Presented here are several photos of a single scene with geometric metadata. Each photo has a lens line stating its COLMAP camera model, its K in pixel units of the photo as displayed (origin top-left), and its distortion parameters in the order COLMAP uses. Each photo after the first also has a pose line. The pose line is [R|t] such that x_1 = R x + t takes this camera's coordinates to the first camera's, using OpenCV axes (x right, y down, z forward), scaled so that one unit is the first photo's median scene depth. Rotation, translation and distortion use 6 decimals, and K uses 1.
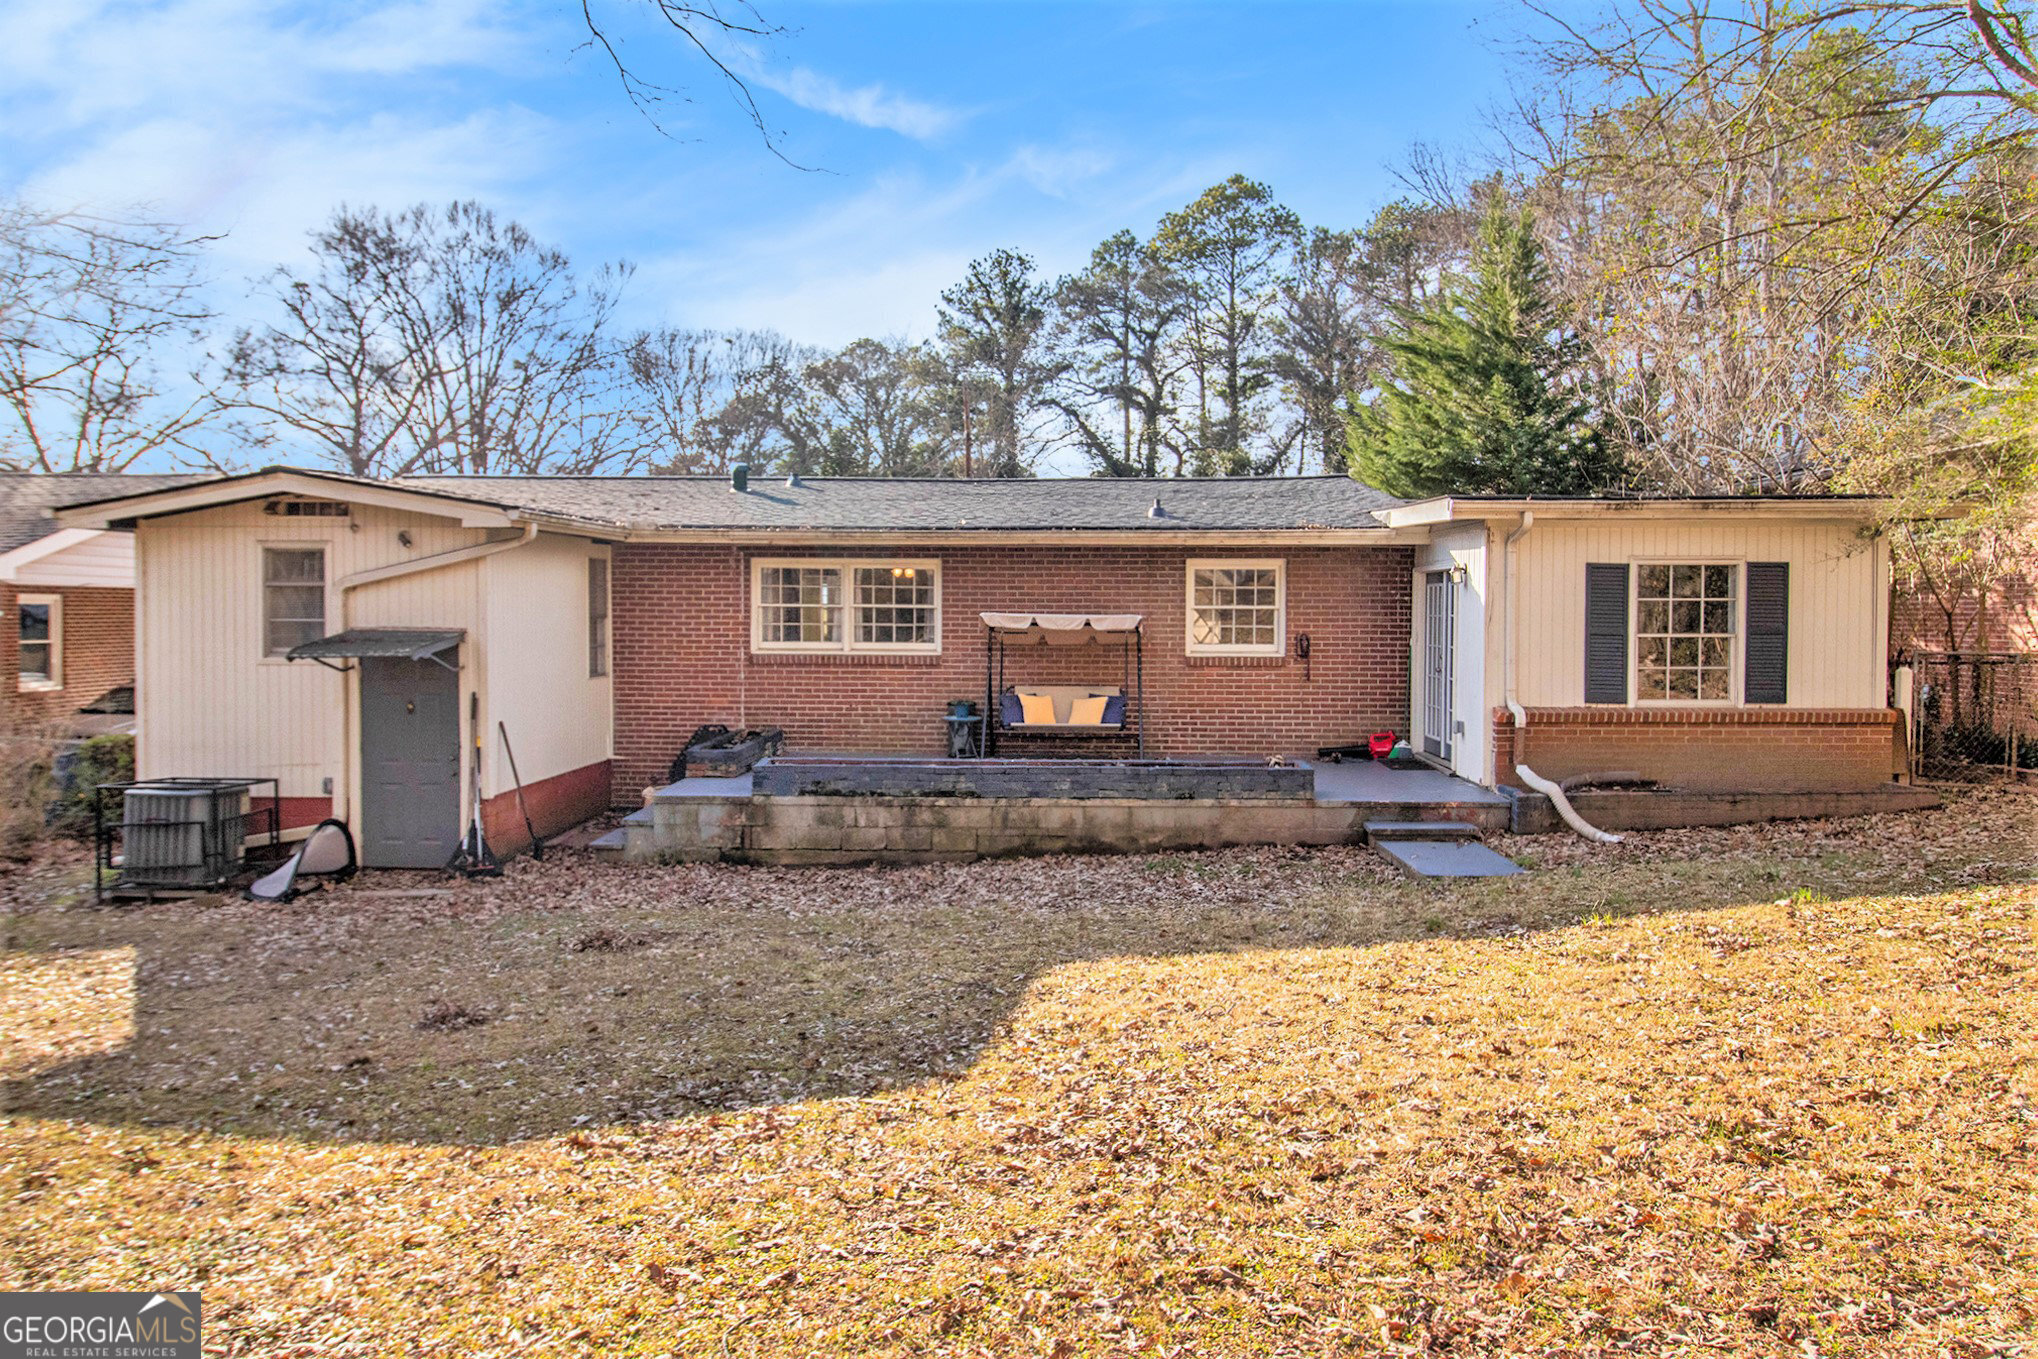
lens RADIAL K [[1288.1, 0, 1017.3], [0, 1288.1, 665.0], [0, 0, 1]] dist [0.000052, -0.004254]
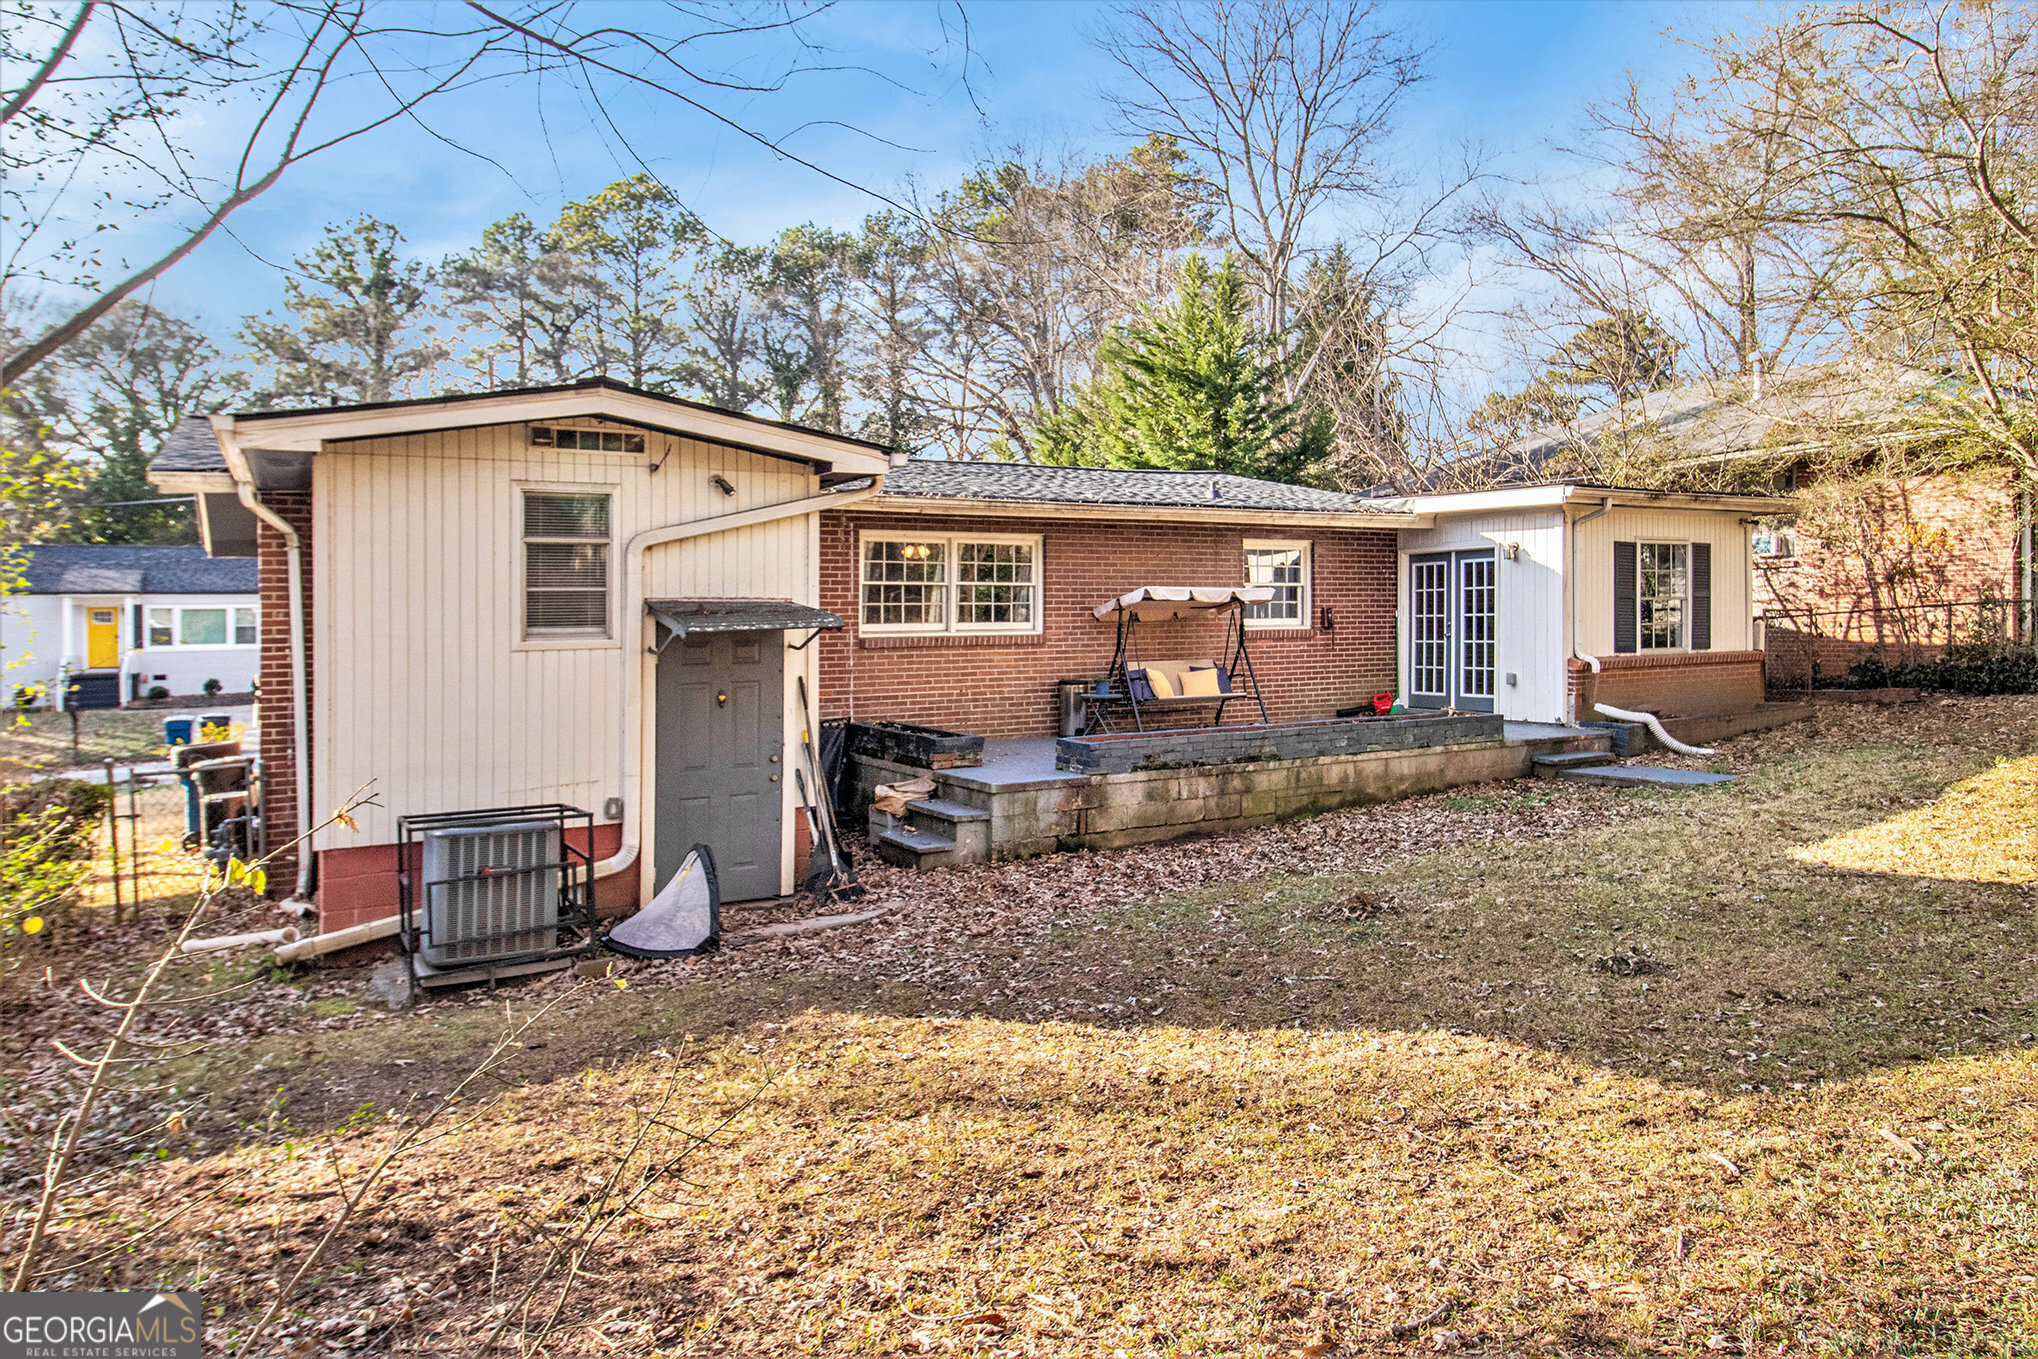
lens RADIAL K [[1288.1, 0, 1017.3], [0, 1288.1, 665.0], [0, 0, 1]] dist [0.000052, -0.004254]
pose [[0.855880, -0.033435, 0.516093, -0.606259], [0.040377, 0.999182, -0.002230, 0.017801], [-0.515596, 0.022747, 0.856530, 0.191386]]
